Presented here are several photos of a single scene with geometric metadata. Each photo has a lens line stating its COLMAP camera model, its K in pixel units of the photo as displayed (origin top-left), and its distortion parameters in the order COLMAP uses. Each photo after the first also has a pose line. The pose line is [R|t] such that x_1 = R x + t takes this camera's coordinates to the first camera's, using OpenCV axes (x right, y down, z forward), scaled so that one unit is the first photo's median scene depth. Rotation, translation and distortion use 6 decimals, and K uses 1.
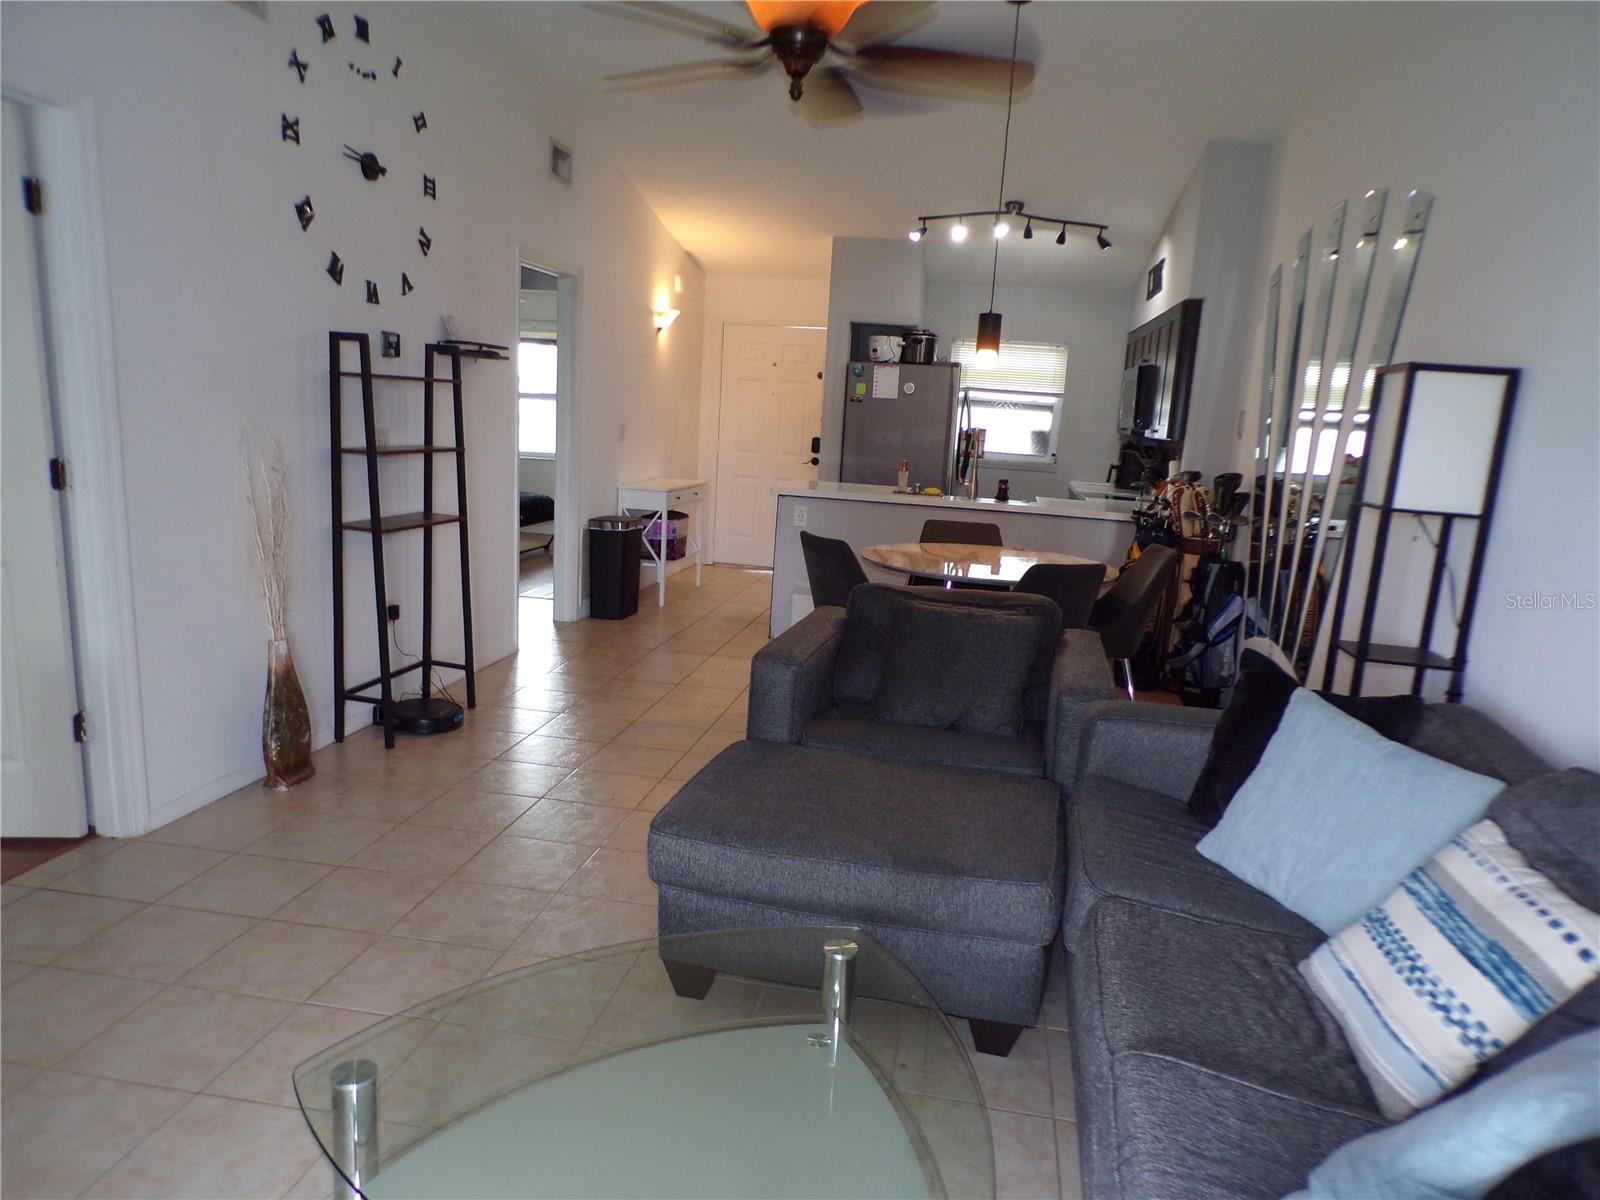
lens RADIAL K [[1070.5, 0, 819.3], [0, 1070.5, 642.3], [0, 0, 1]] dist [-0.012524, -0.000806]
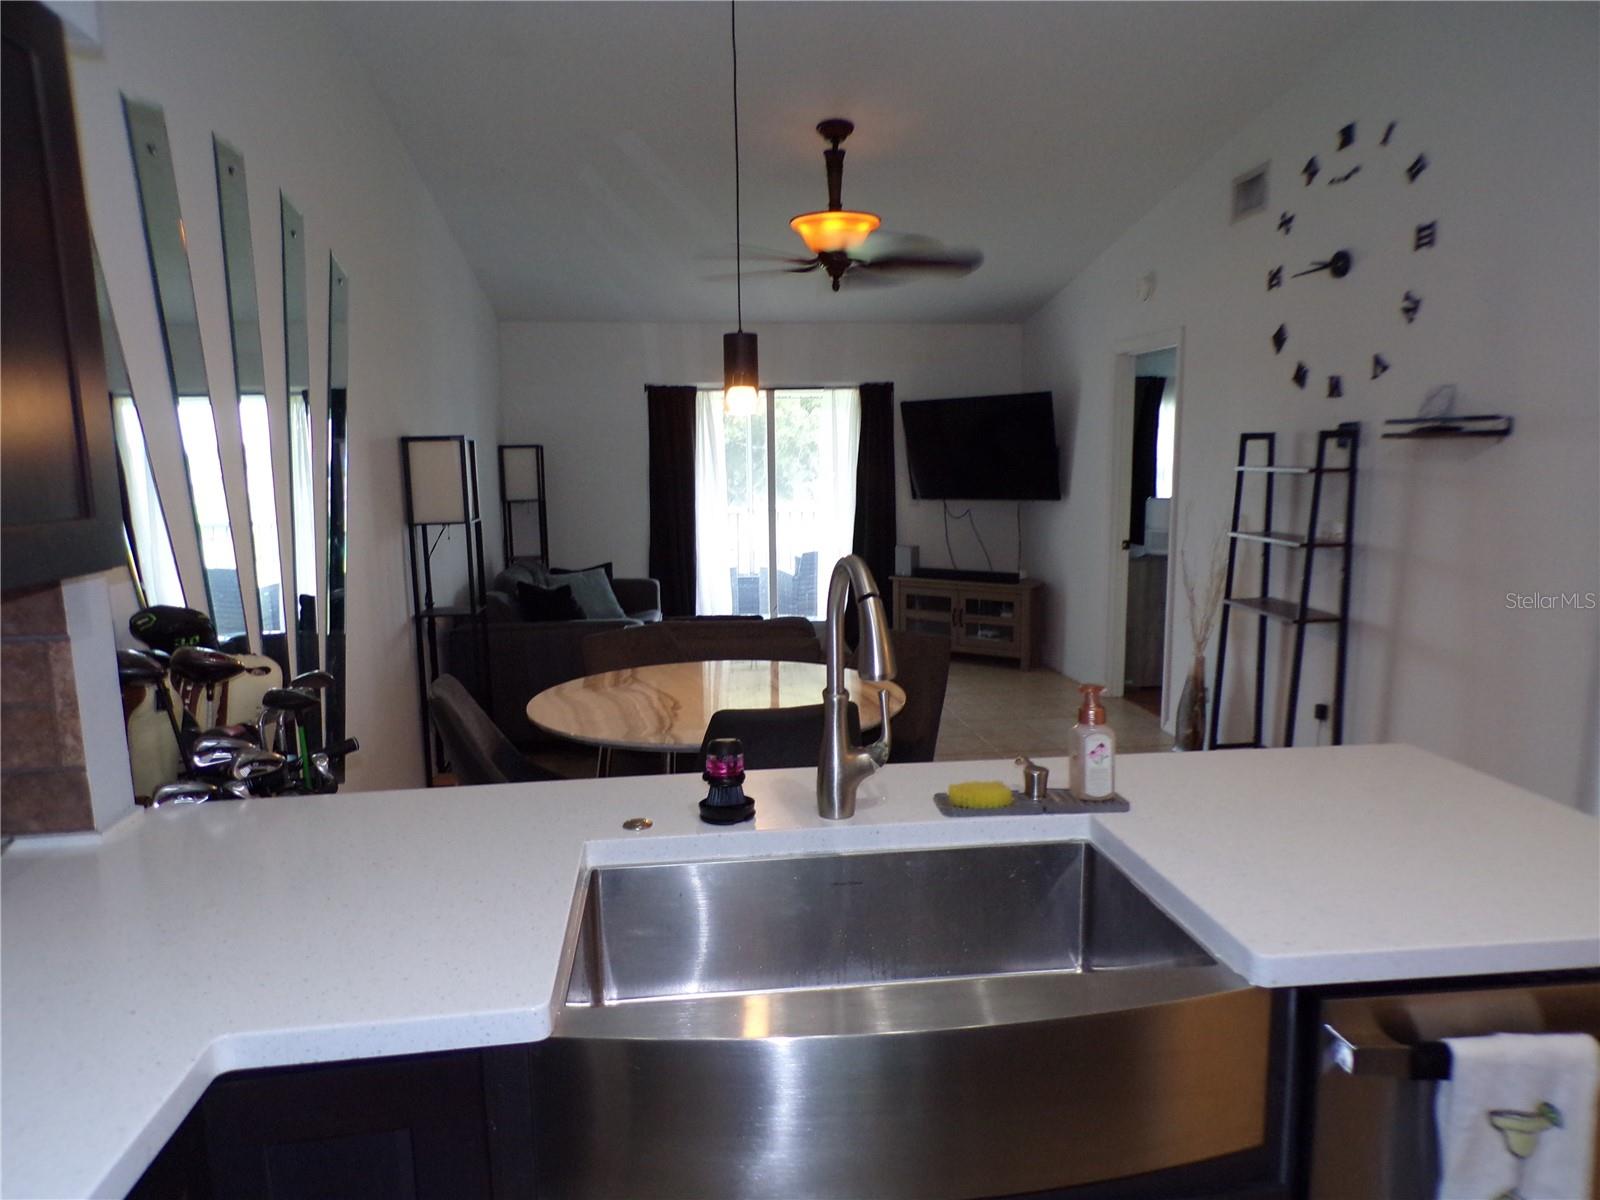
lens RADIAL K [[1070.5, 0, 797.8], [0, 1070.5, 601.7], [0, 0, 1]] dist [-0.012524, -0.000806]
pose [[-0.964039, -0.013859, -0.265400, 0.323409], [-0.103791, 0.938966, 0.327978, -0.410012], [0.244656, 0.343730, -0.906638, 1.833159]]
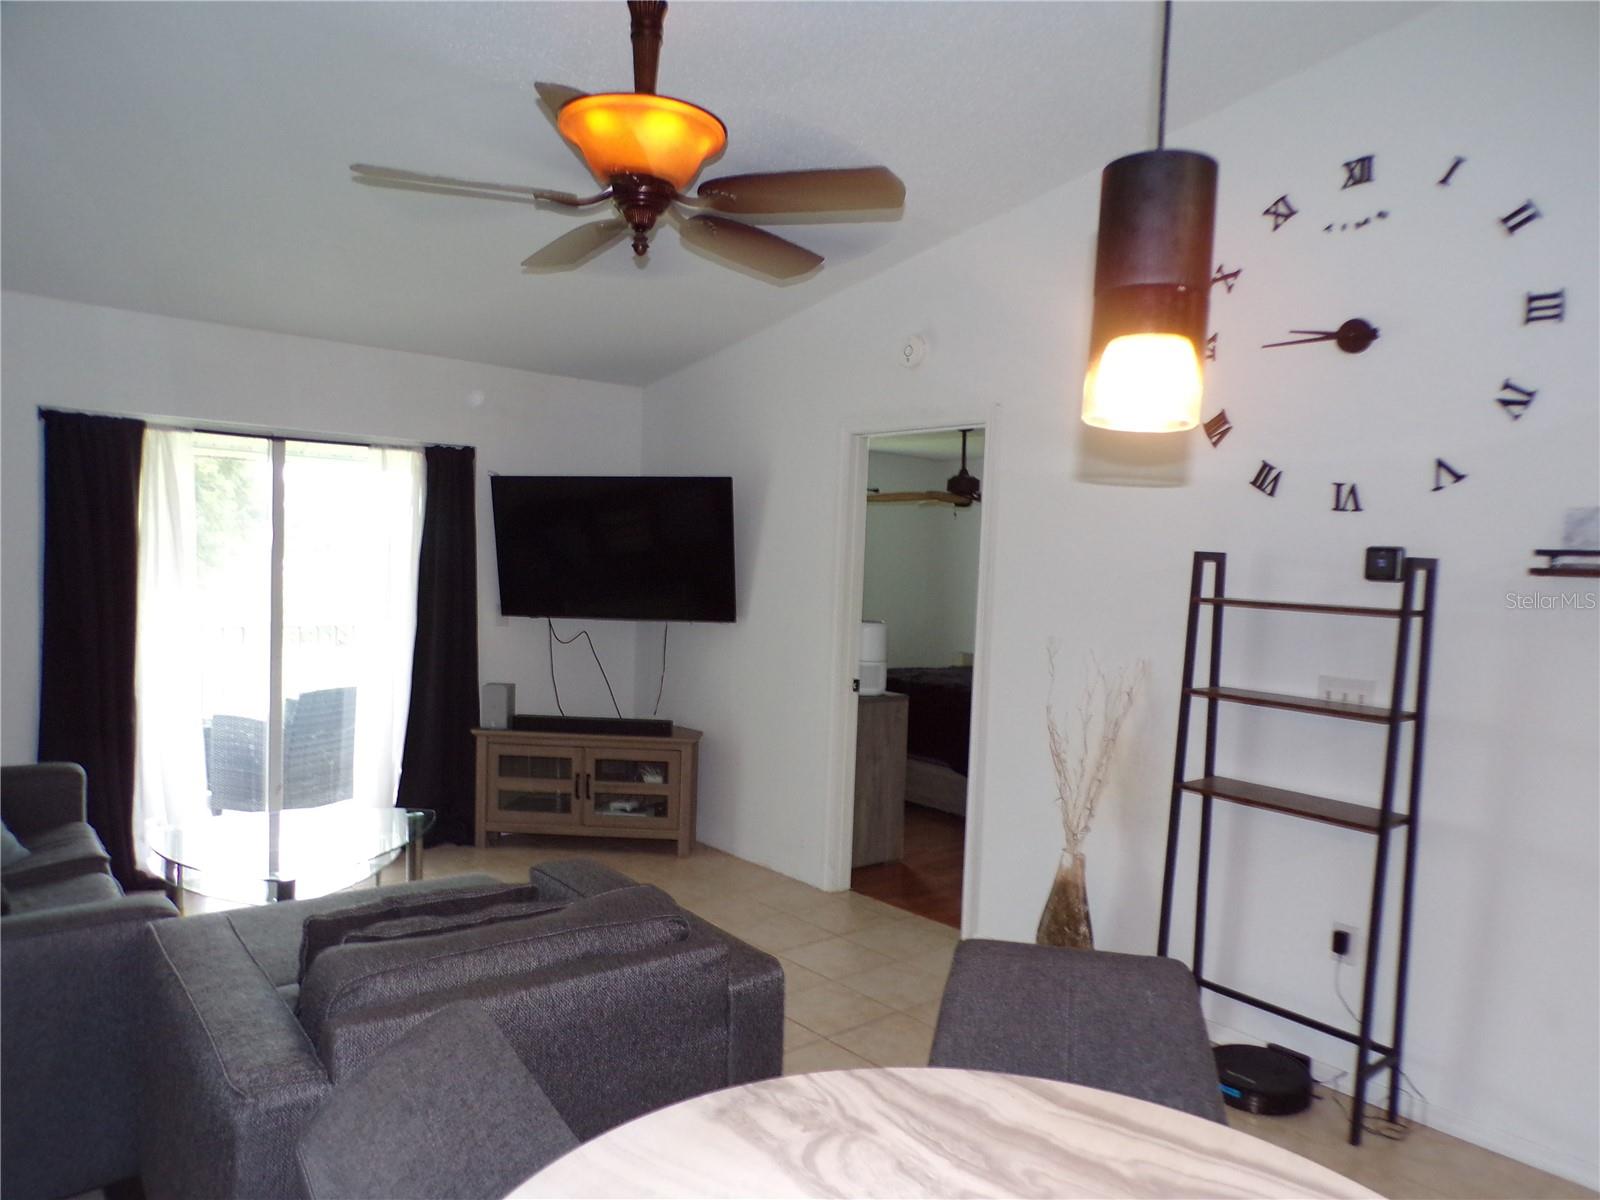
lens RADIAL K [[1070.5, 0, 800.4], [0, 1070.5, 608.8], [0, 0, 1]] dist [-0.012524, -0.000806]
pose [[-0.651593, -0.049115, -0.756977, 0.381596], [-0.239236, 0.960280, 0.143624, -0.266723], [0.719856, 0.274680, -0.637462, 1.209788]]
